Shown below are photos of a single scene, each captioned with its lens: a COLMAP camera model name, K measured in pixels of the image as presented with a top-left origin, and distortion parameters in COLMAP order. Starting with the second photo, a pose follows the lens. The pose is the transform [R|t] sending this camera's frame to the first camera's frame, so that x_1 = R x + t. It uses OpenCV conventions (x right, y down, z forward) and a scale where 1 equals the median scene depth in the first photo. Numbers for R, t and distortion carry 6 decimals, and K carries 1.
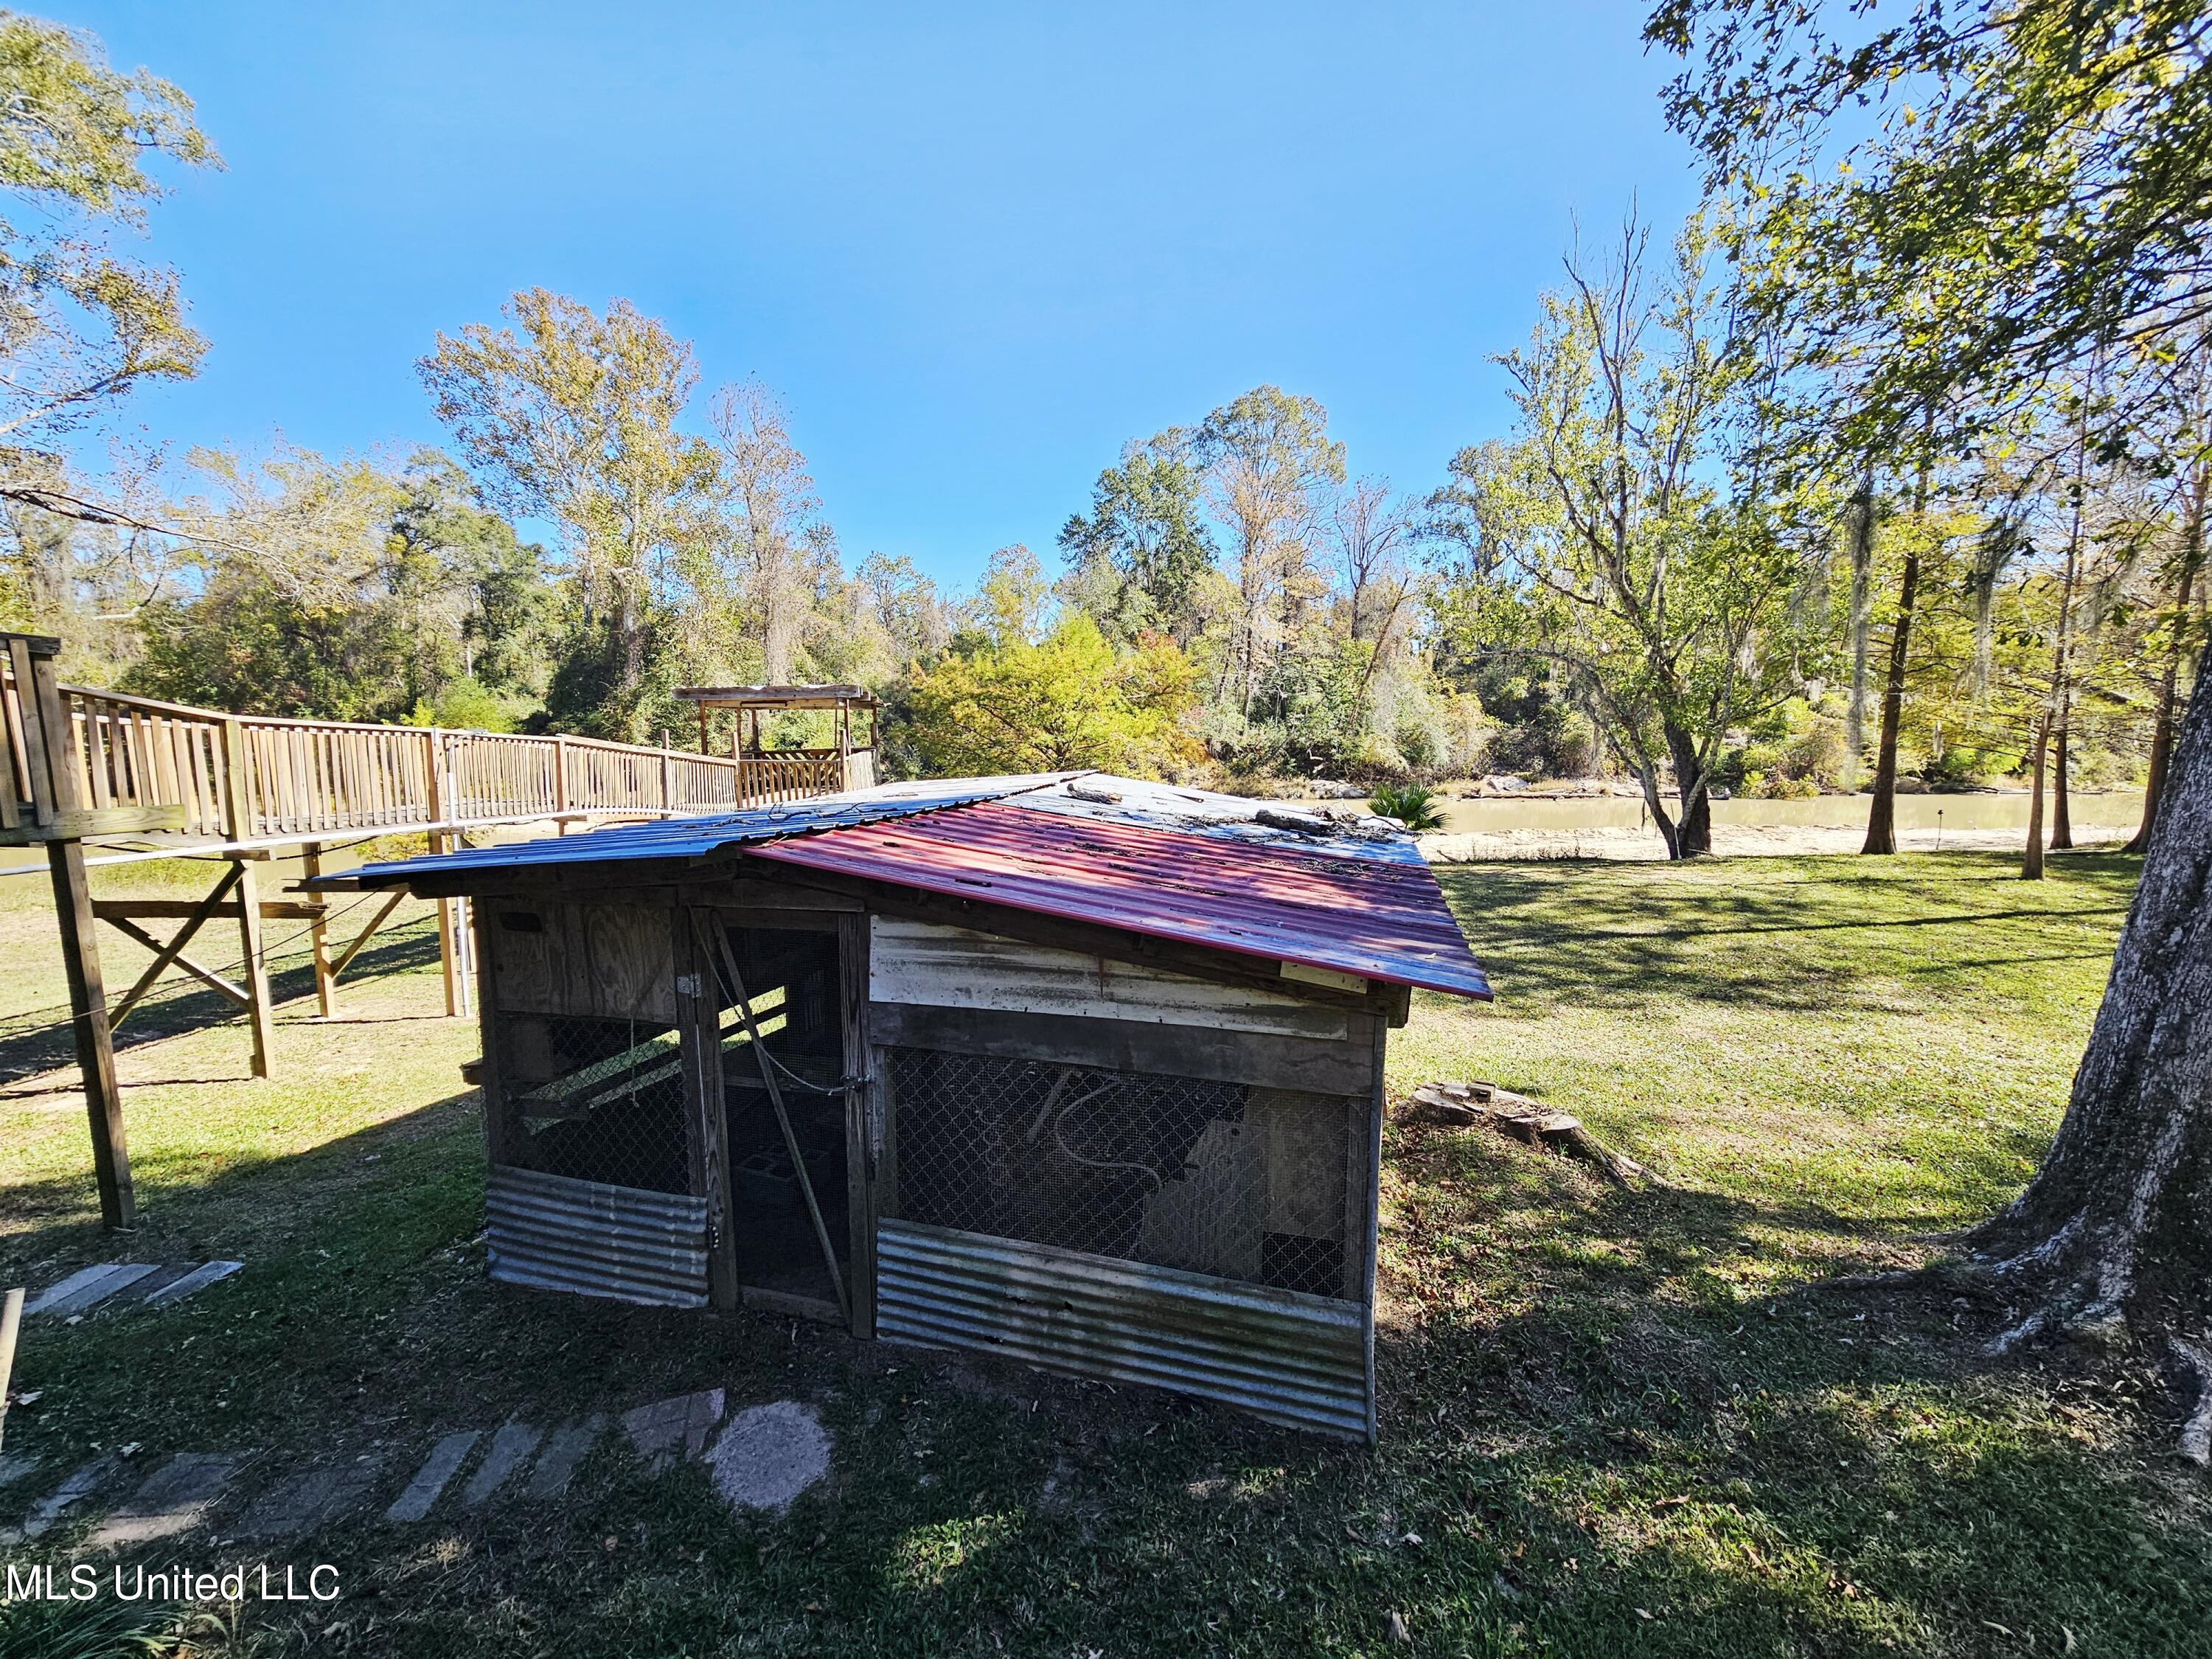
lens RADIAL K [[903.7, 0, 1102.2], [0, 903.7, 828.1], [0, 0, 1]] dist [-0.003634, 0.000863]
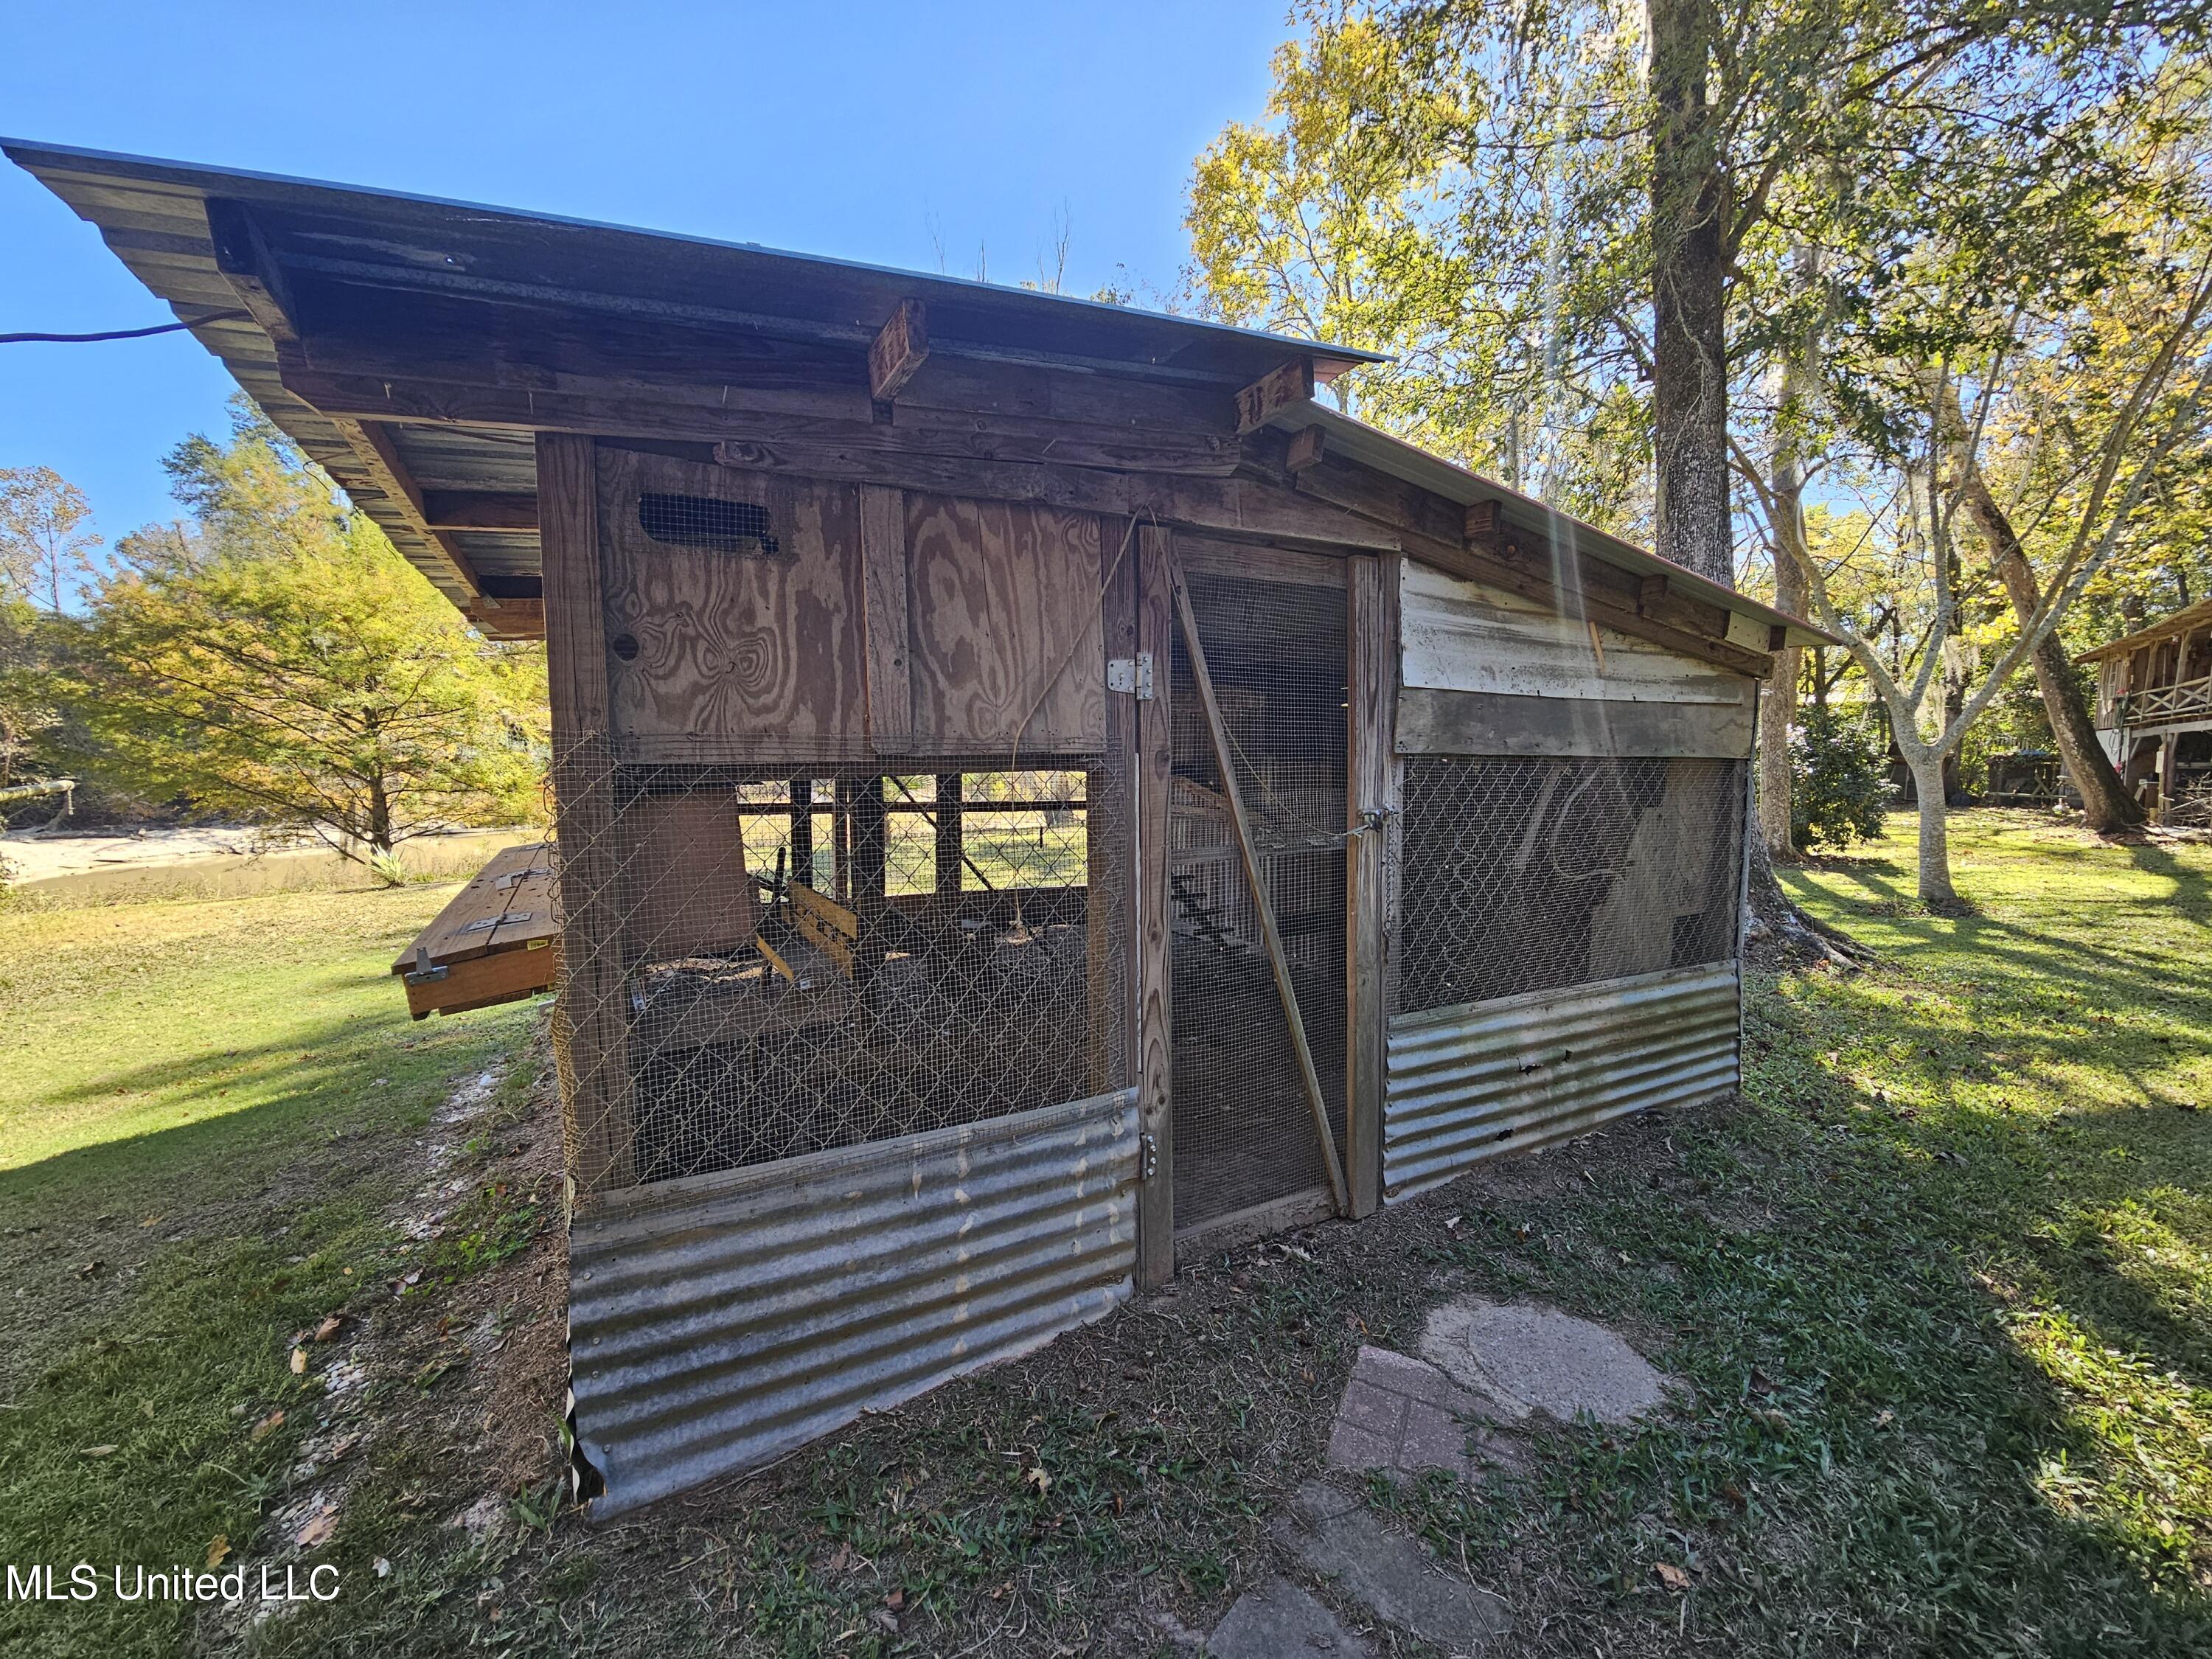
lens RADIAL K [[903.7, 0, 1113.8], [0, 903.7, 824.3], [0, 0, 1]] dist [-0.003634, 0.000863]
pose [[0.705389, -0.056309, 0.706581, -0.818235], [0.082504, 0.996586, -0.002945, 0.253770], [-0.704003, 0.060373, 0.707626, 0.617151]]
